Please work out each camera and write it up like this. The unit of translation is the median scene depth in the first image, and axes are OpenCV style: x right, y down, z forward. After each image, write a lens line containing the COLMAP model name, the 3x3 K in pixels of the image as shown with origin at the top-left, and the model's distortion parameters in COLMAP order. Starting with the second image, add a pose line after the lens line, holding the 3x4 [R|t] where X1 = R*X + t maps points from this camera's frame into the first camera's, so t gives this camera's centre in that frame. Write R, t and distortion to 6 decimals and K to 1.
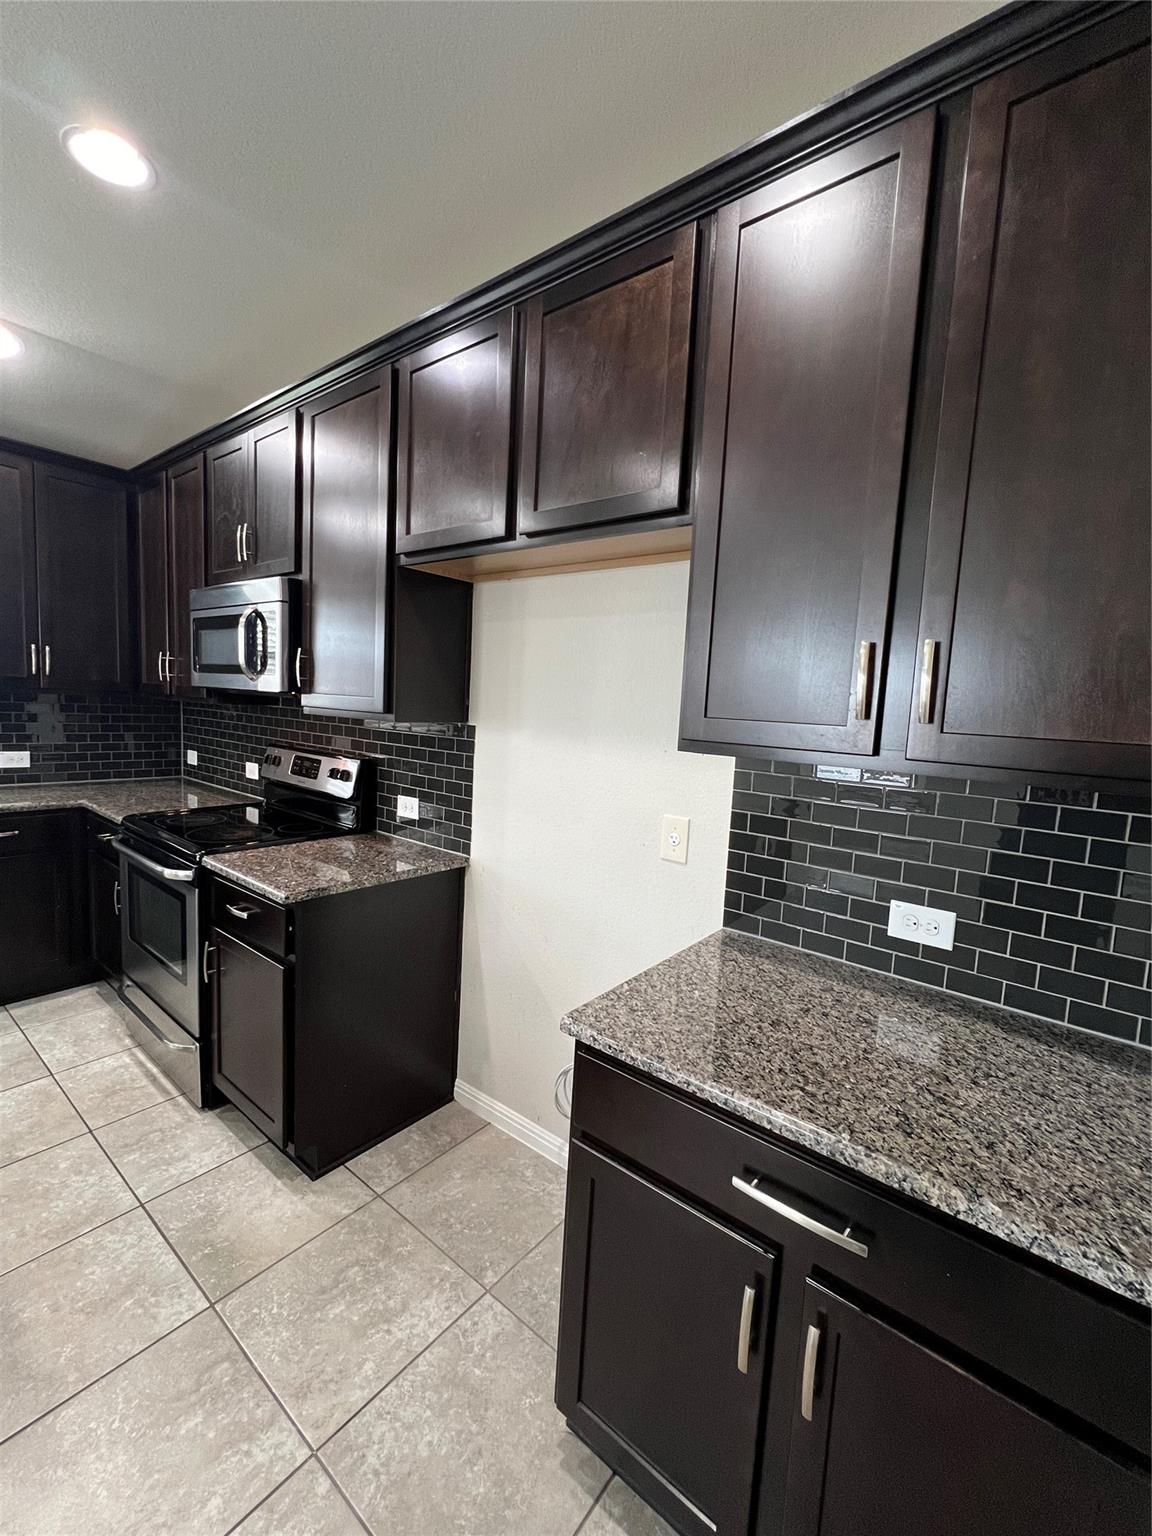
lens RADIAL K [[641.3, 0, 576.1], [0, 641.3, 769.1], [0, 0, 1]] dist [-0.001169, 0.000013]
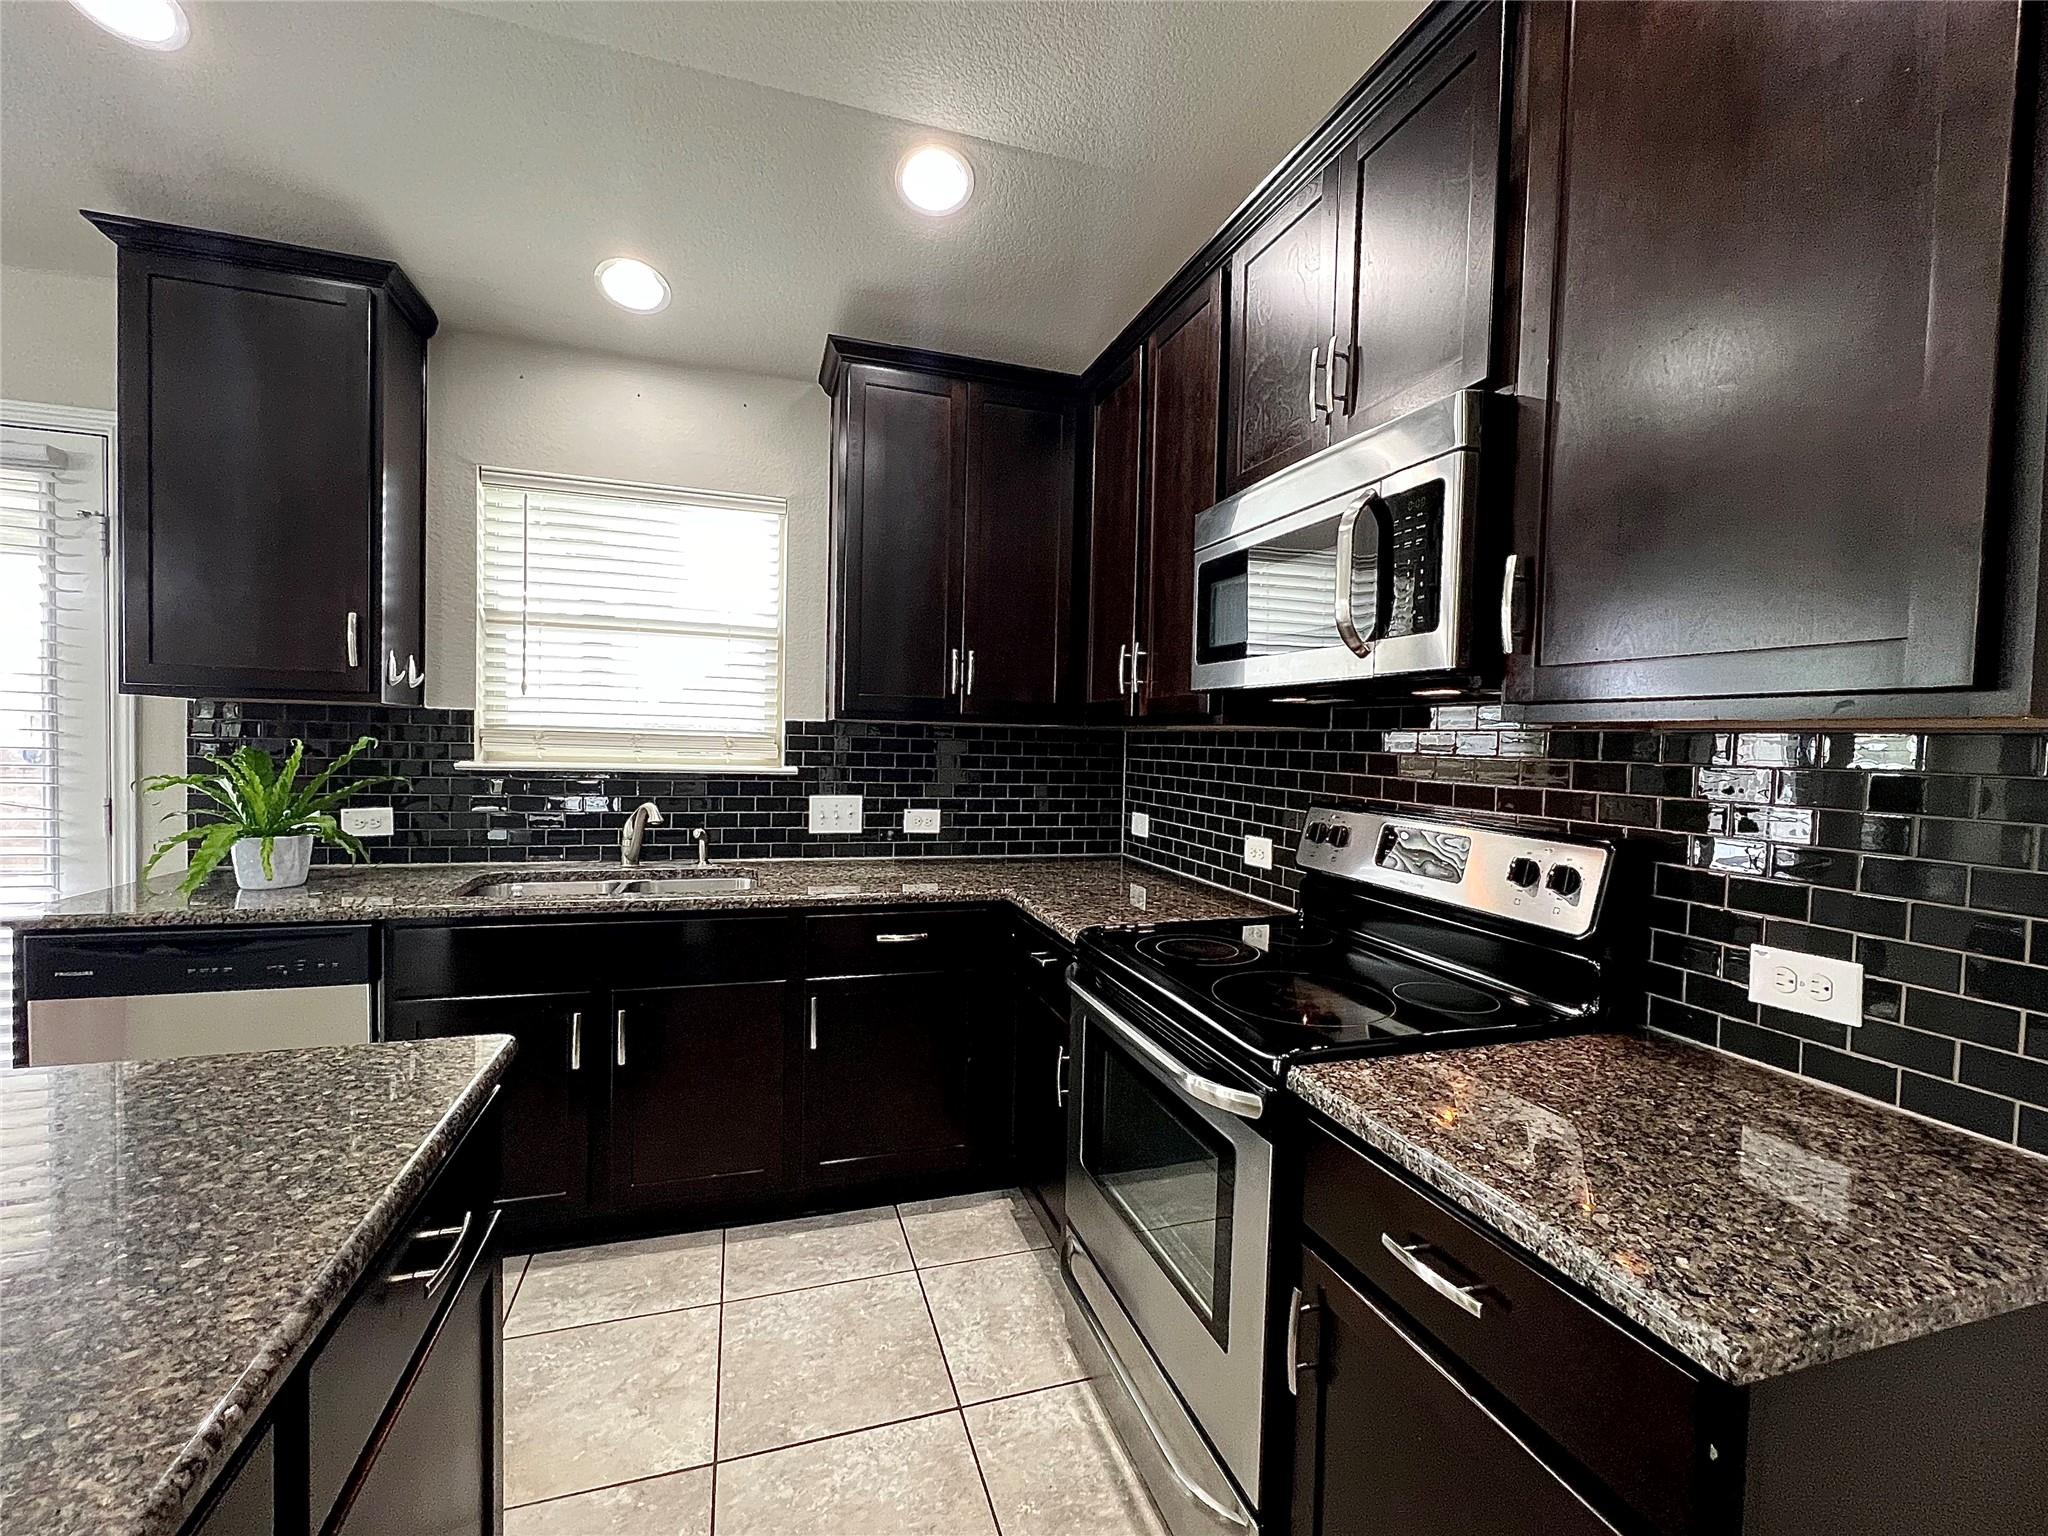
lens RADIAL K [[855.1, 0, 1026.0], [0, 855.1, 768.1], [0, 0, 1]] dist [-0.001169, 0.000013]
pose [[0.836893, -0.011217, -0.547252, -0.376265], [-0.038852, 0.996051, -0.079832, -0.003875], [0.545986, 0.088073, 0.833152, 0.388178]]
